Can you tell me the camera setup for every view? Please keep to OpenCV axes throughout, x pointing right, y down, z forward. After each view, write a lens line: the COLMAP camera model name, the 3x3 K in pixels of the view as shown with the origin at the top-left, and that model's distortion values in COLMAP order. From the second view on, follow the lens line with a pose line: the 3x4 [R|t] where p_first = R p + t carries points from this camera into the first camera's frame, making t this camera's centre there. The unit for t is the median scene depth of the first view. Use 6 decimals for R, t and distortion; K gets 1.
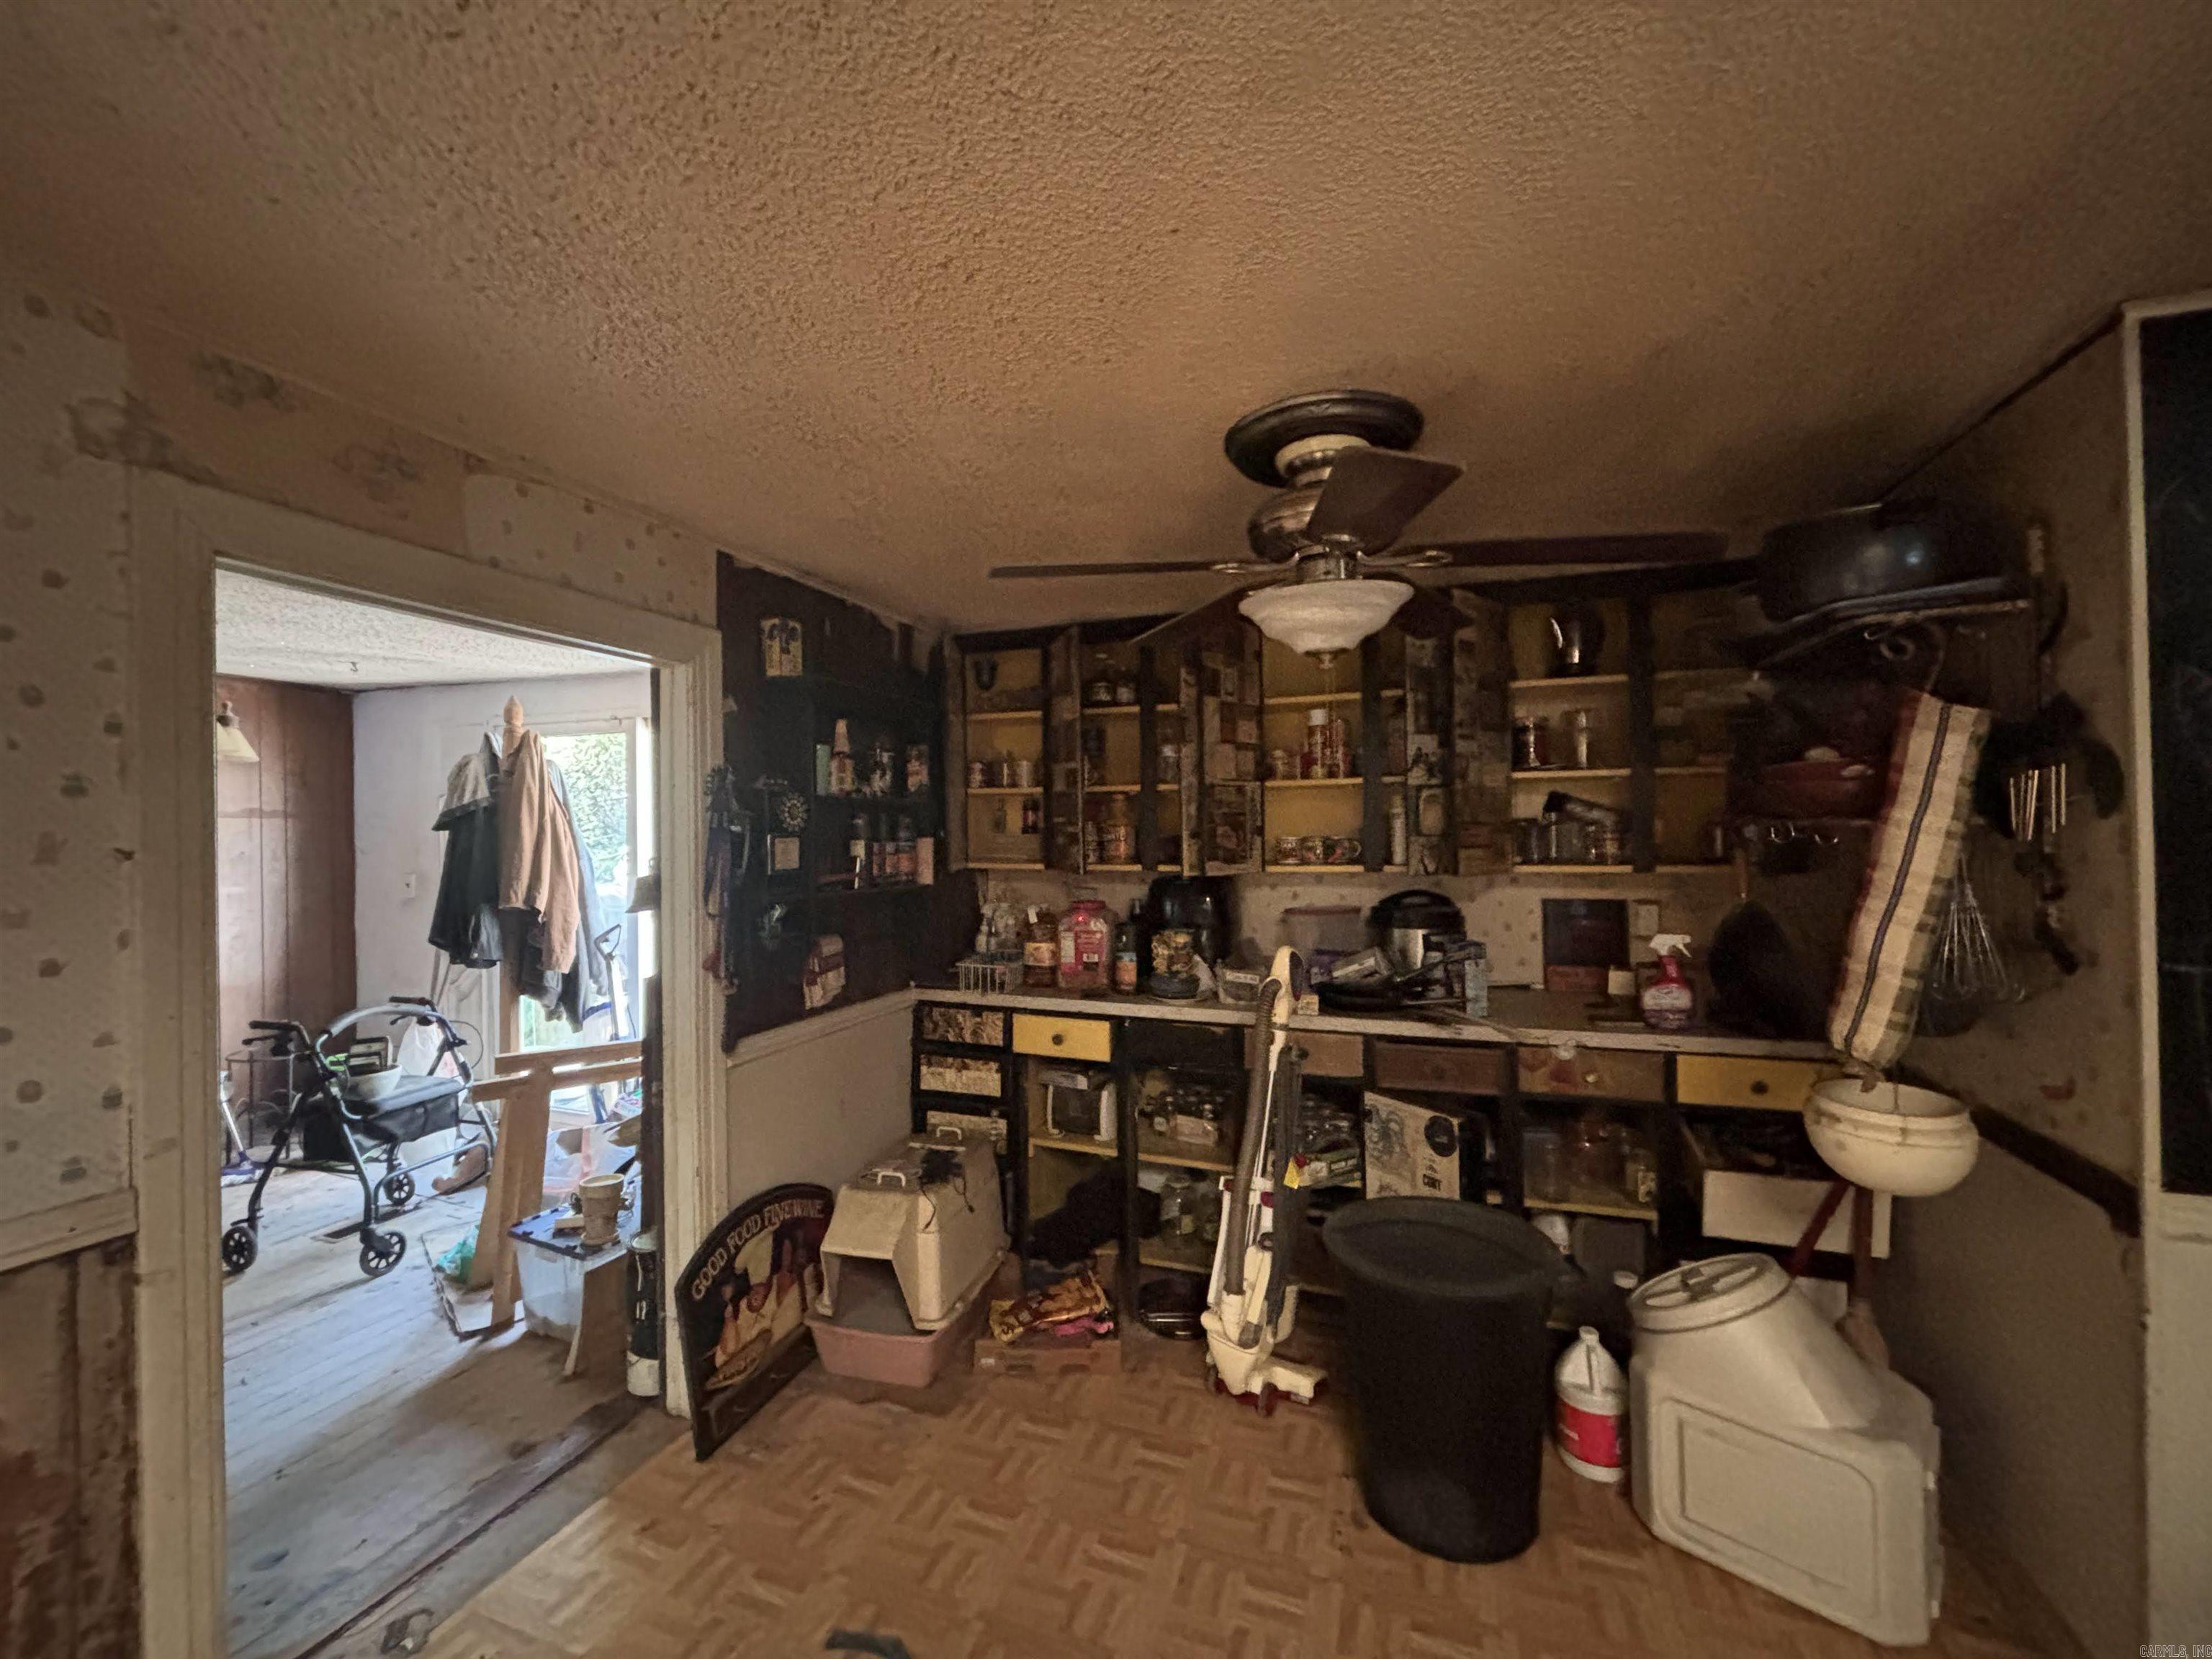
lens RADIAL K [[895.5, 0, 1095.3], [0, 895.5, 830.5], [0, 0, 1]] dist [-0.003829, 0.001167]
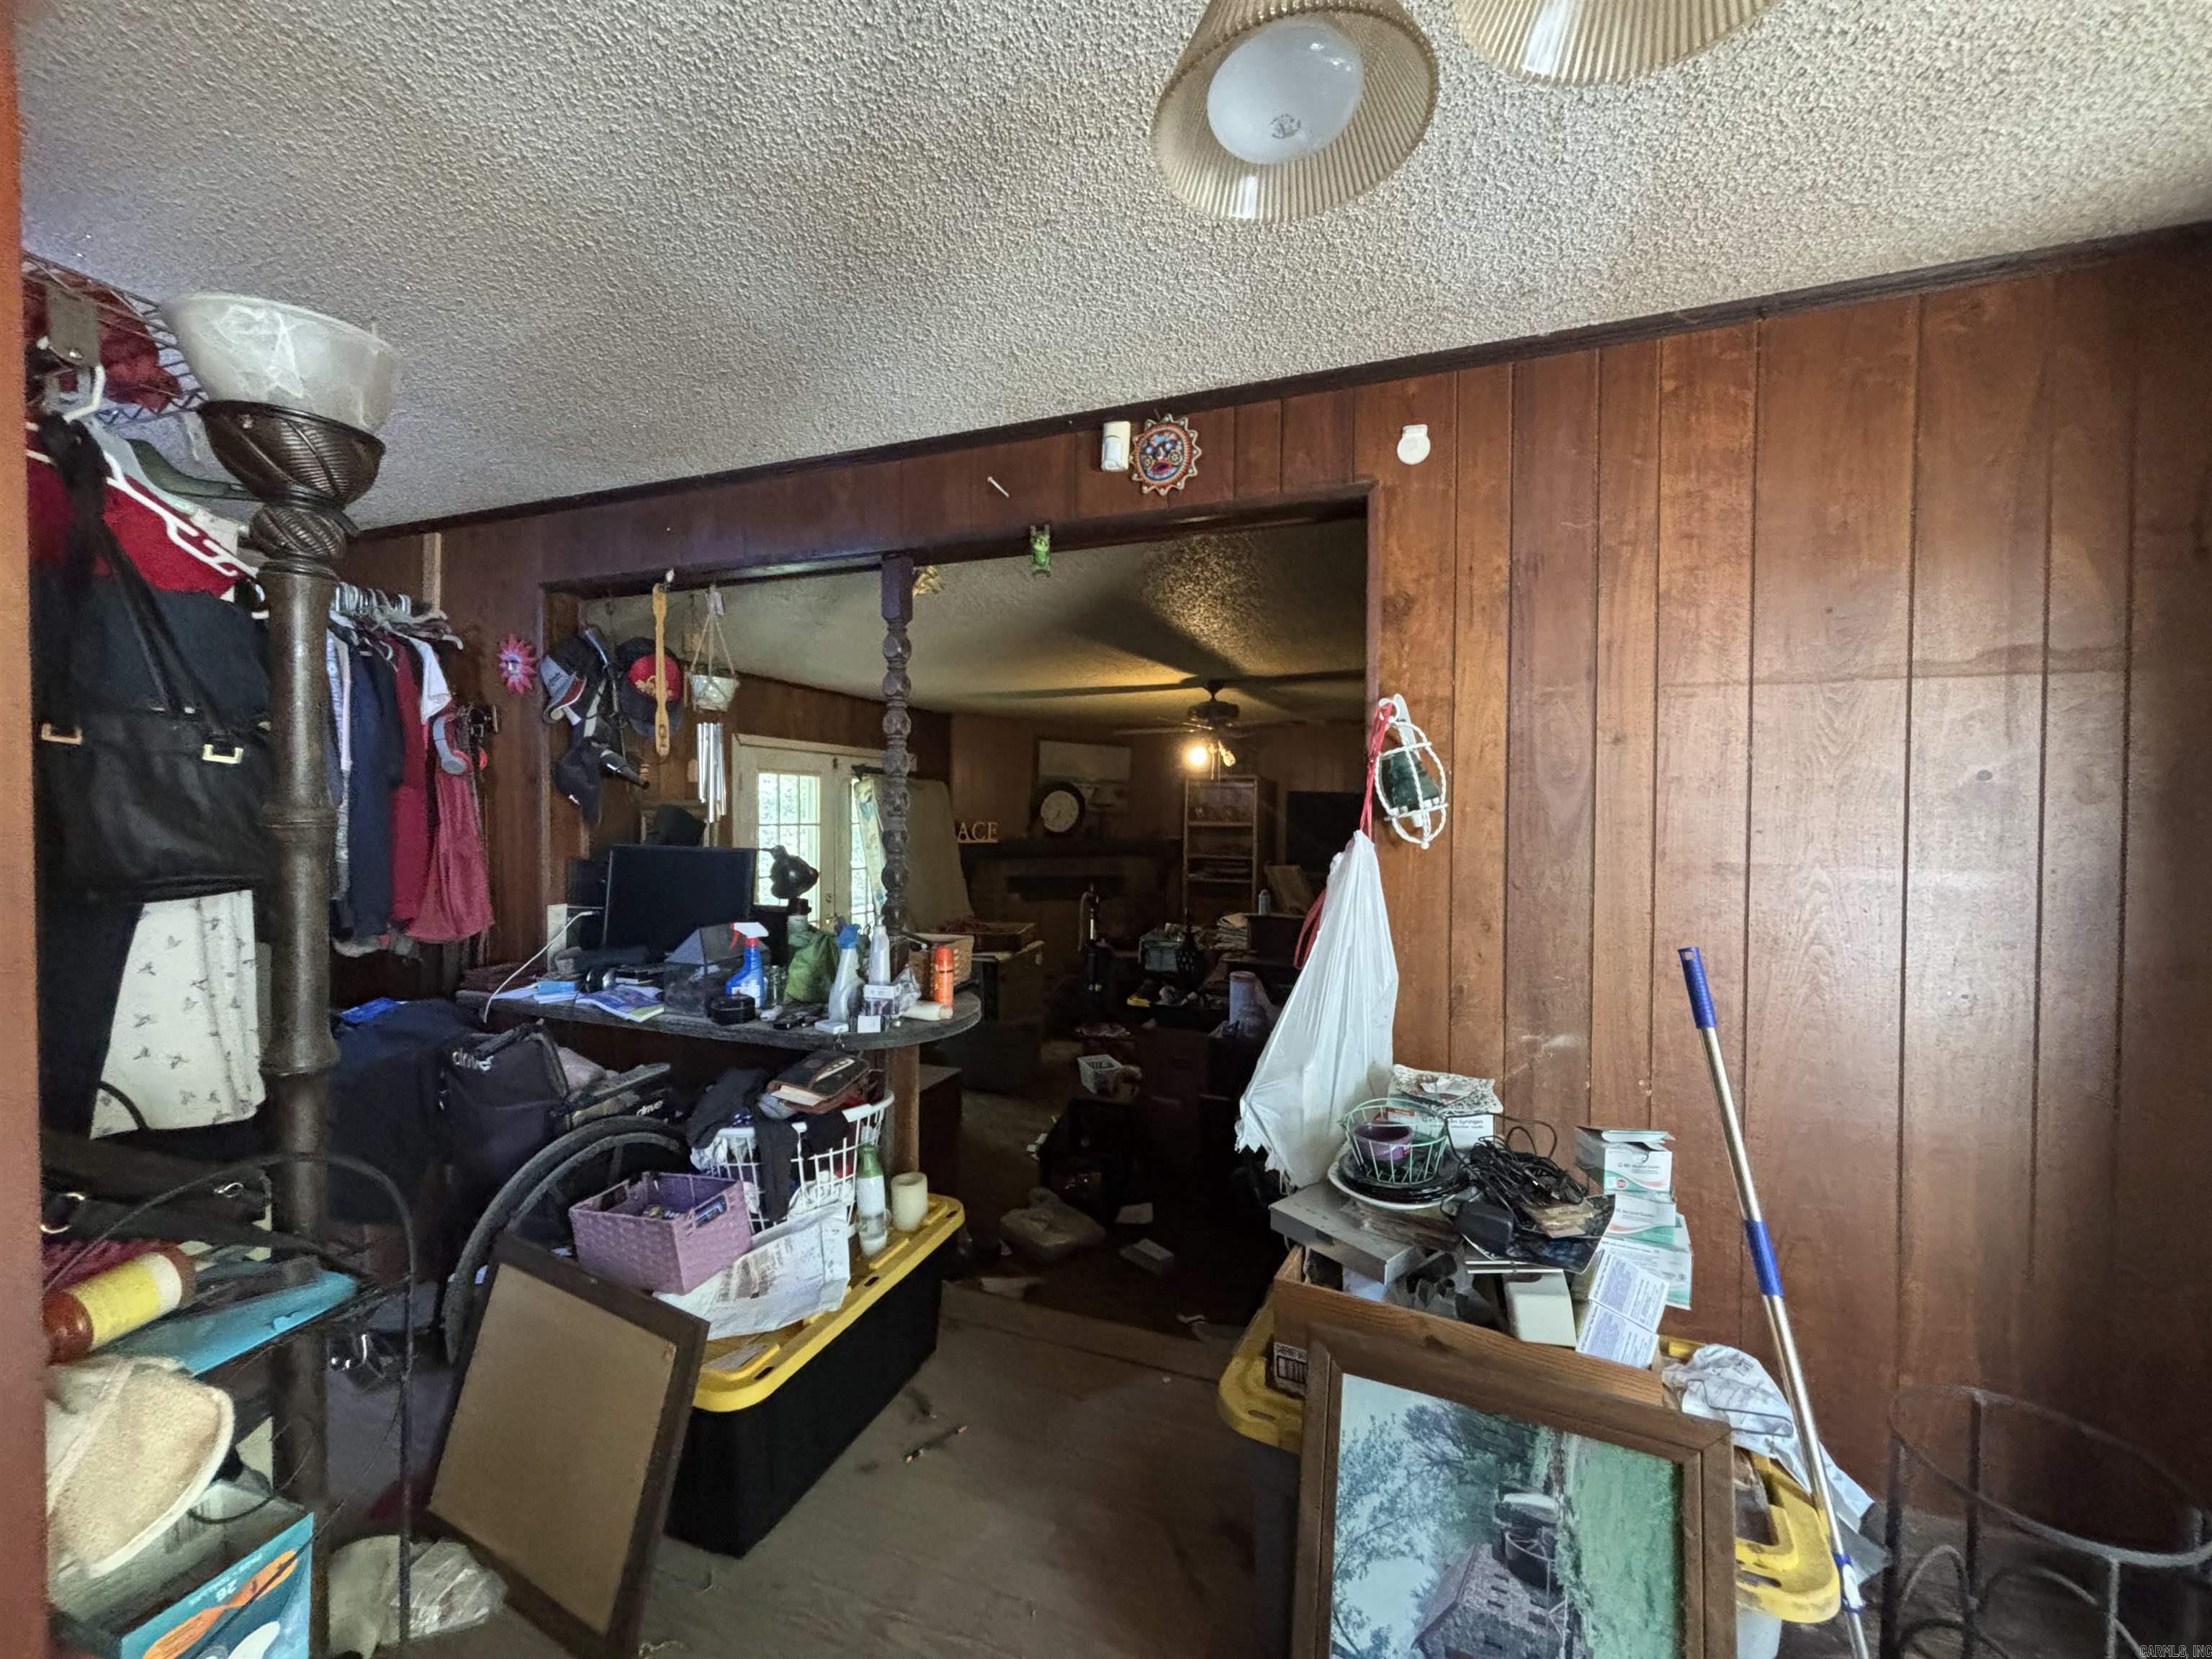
lens RADIAL K [[895.5, 0, 1096.2], [0, 895.5, 829.9], [0, 0, 1]] dist [-0.003829, 0.001167]
pose [[-0.015424, 0.036444, -0.999217, -0.712675], [-0.003378, 0.999328, 0.036501, 0.040121], [0.999875, 0.003939, -0.015290, 0.781499]]
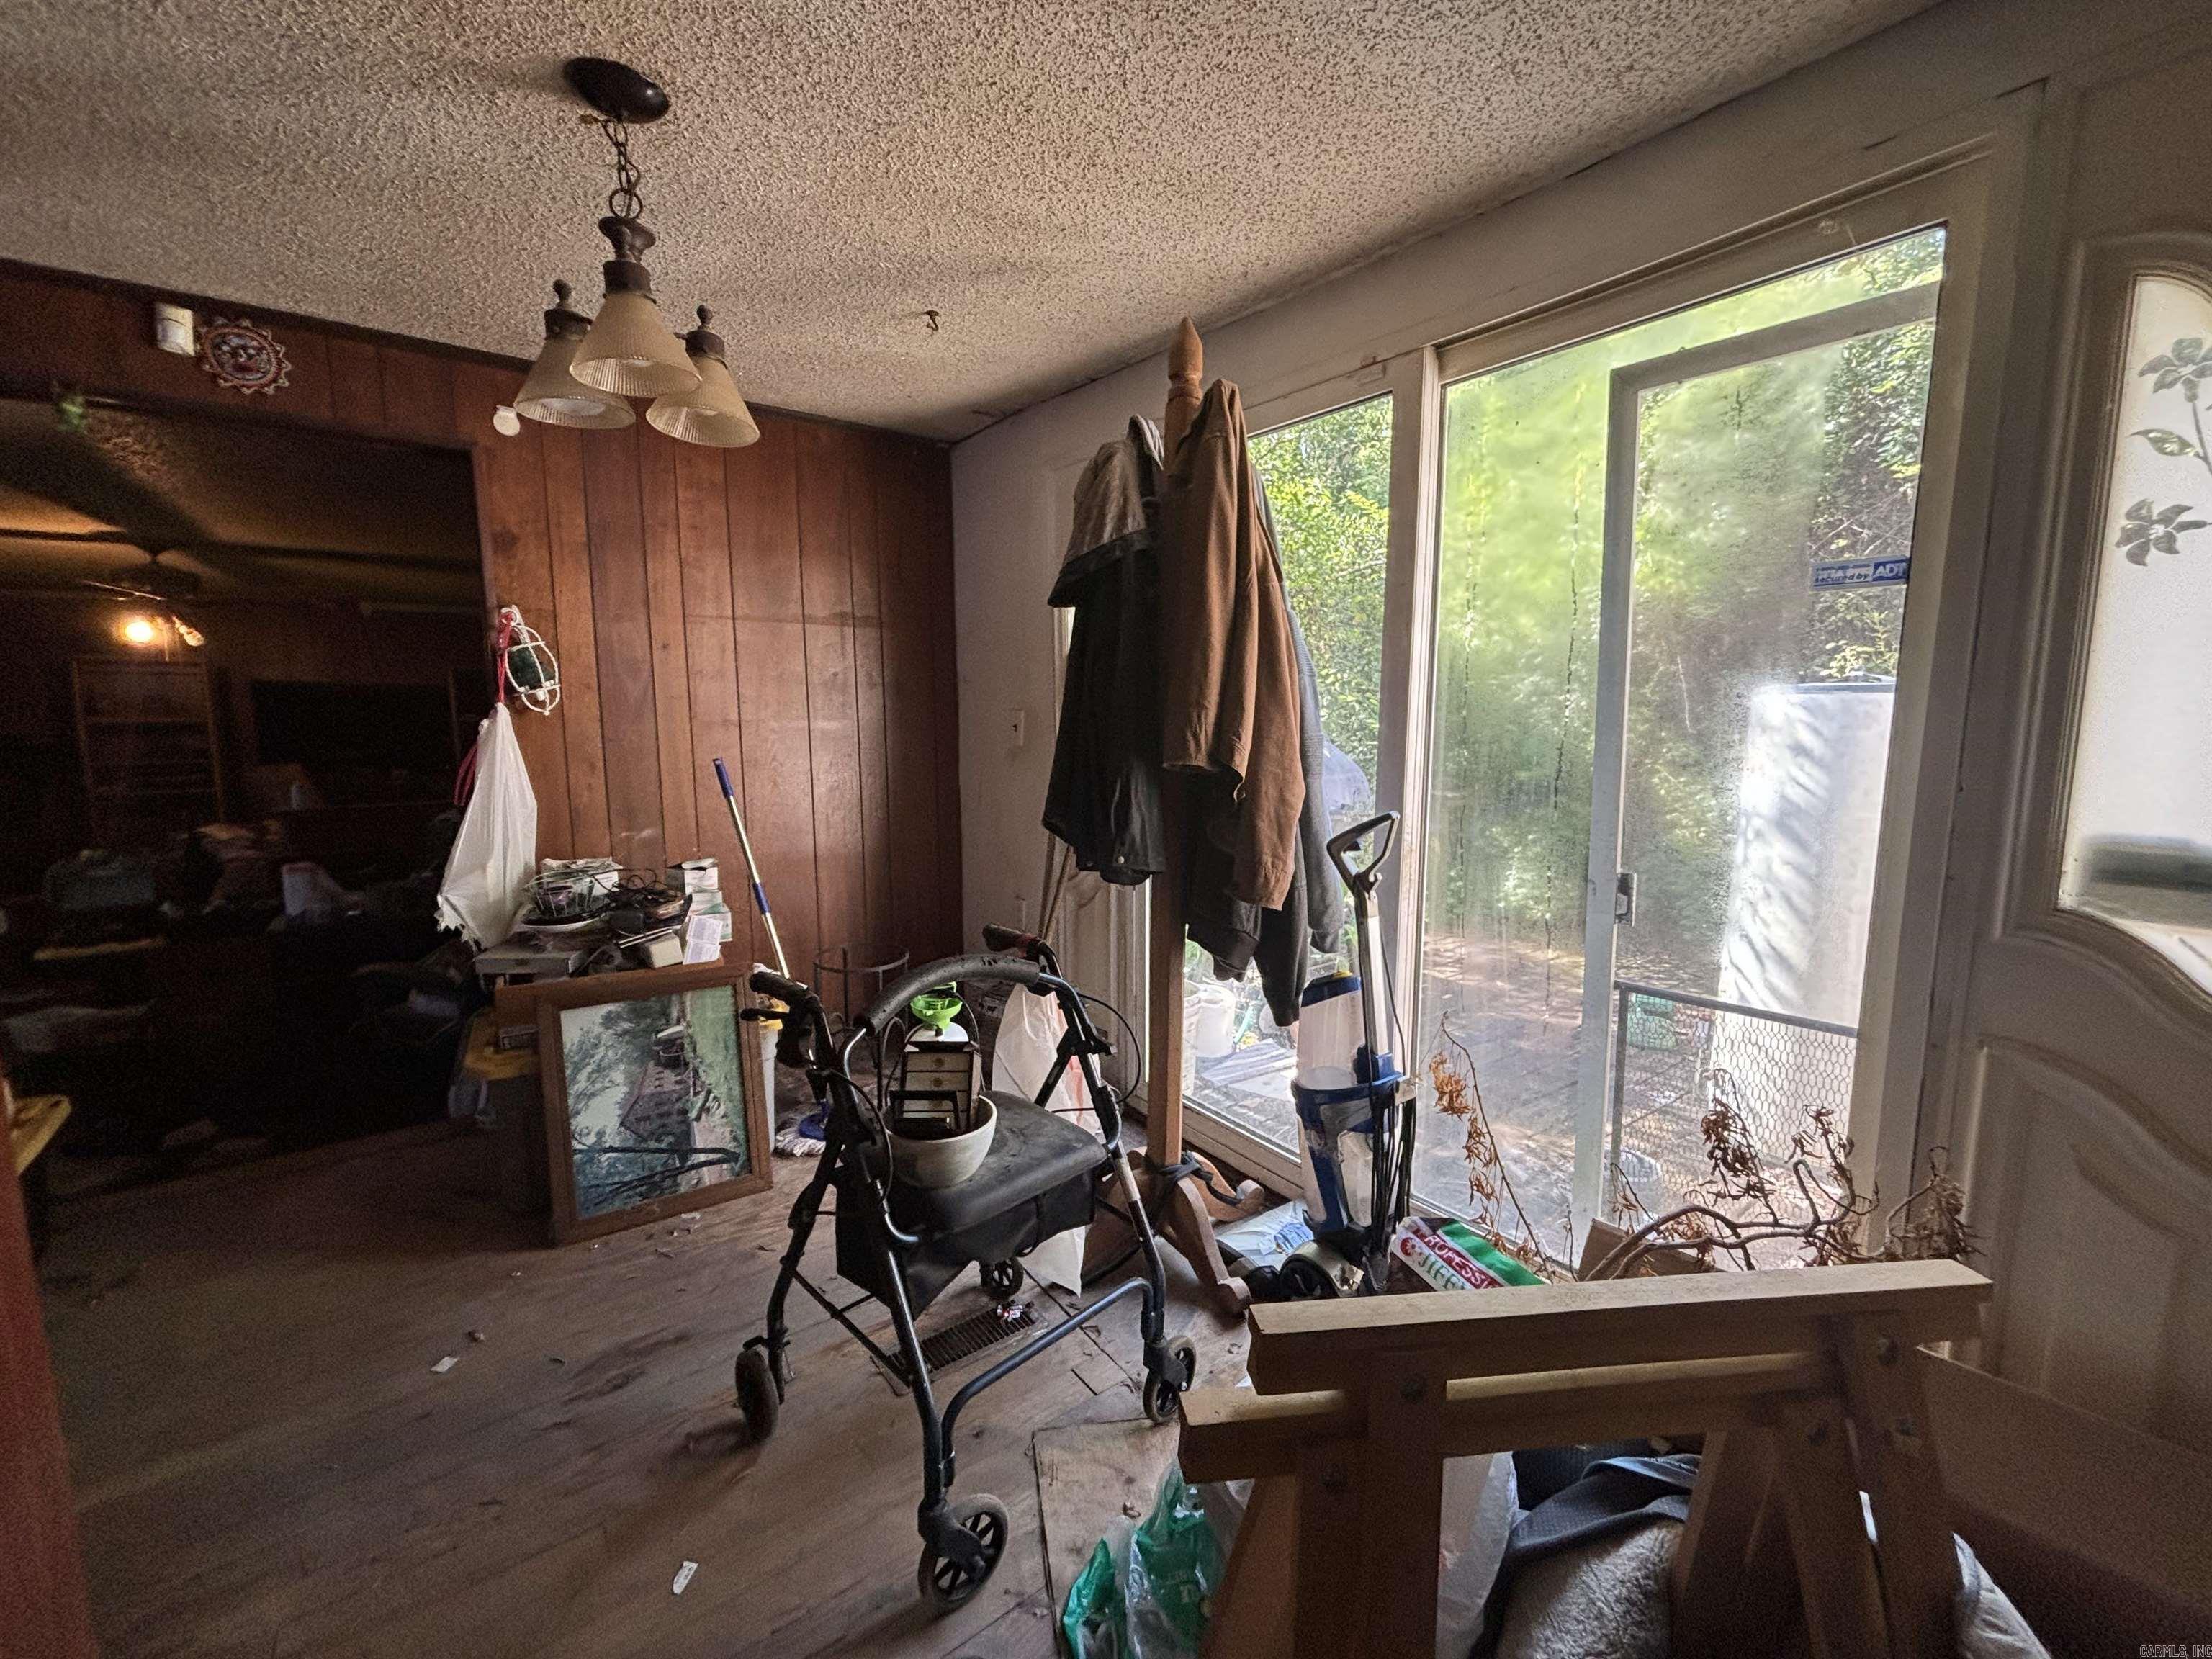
lens RADIAL K [[895.5, 0, 1105.8], [0, 895.5, 824.5], [0, 0, 1]] dist [-0.003829, 0.001167]
pose [[0.846474, 0.080560, -0.526301, -0.437090], [-0.009122, 0.990536, 0.136948, 0.052277], [0.532353, -0.111122, 0.839198, 0.578224]]
